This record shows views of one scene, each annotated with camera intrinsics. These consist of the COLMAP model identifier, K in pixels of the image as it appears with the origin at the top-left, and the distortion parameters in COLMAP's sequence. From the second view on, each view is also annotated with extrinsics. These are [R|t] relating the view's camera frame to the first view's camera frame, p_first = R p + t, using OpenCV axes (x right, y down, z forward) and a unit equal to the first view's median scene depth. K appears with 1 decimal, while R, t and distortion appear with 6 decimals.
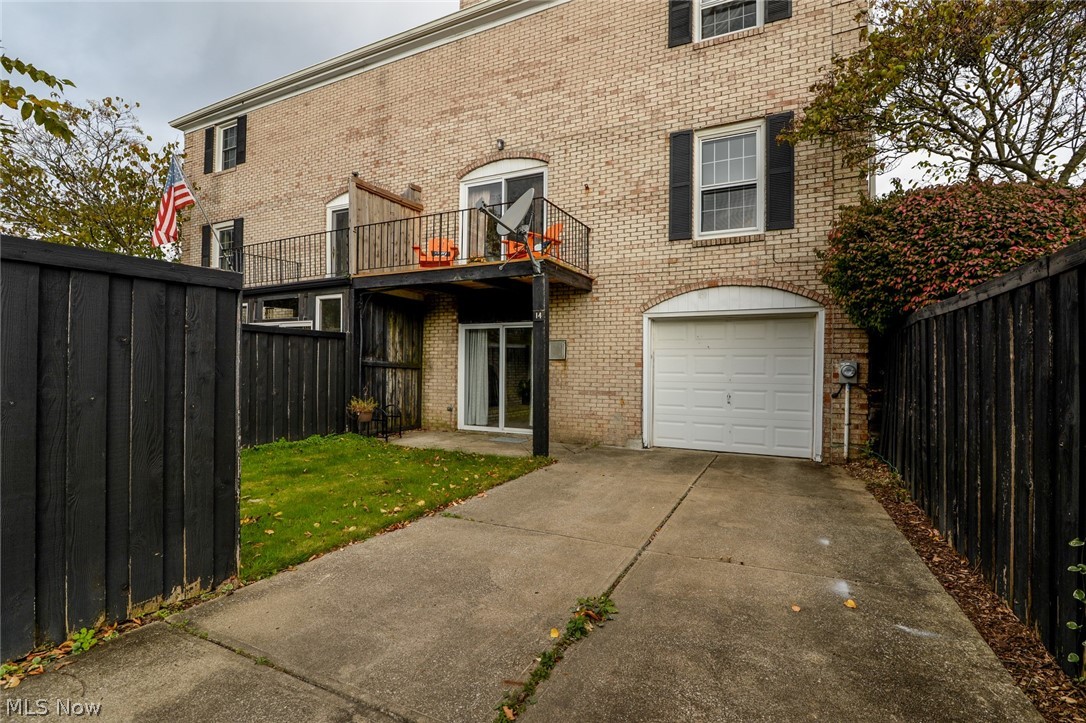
lens RADIAL K [[502.0, 0, 543.0], [0, 502.0, 361.5], [0, 0, 1]] dist [-0.013359, -0.000048]
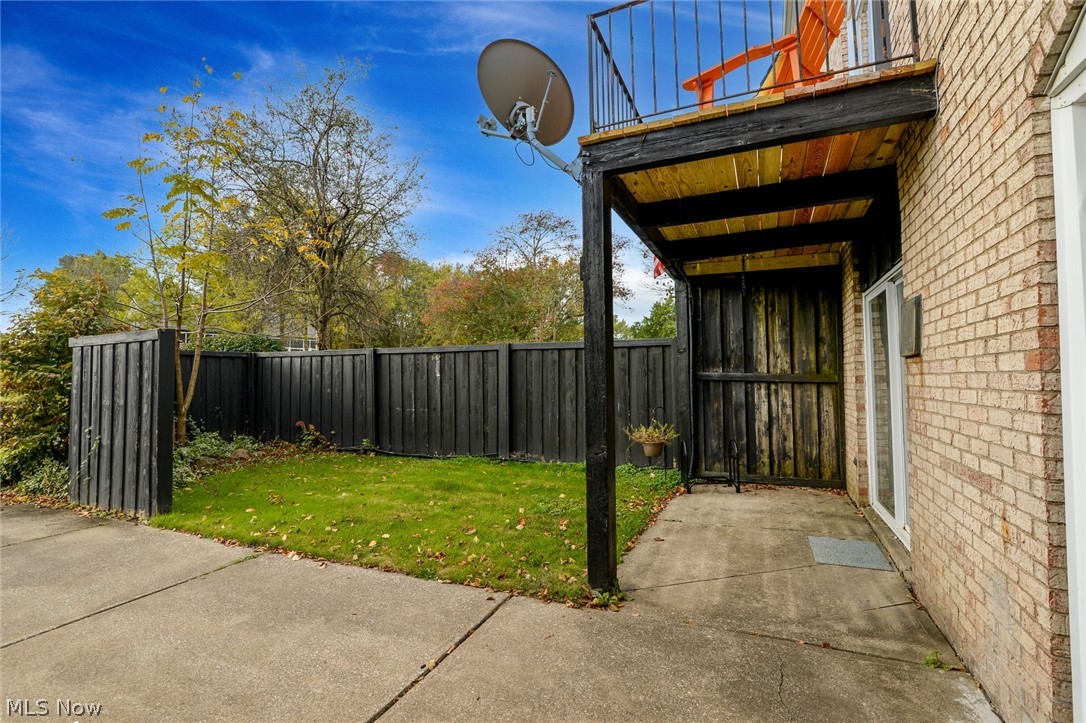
lens RADIAL K [[502.0, 0, 543.0], [0, 502.0, 361.5], [0, 0, 1]] dist [-0.013359, -0.000048]
pose [[0.032218, -0.049709, -0.998244, 0.336281], [0.022543, 0.998545, -0.048996, 0.010511], [0.999227, -0.020925, 0.033292, 0.707372]]
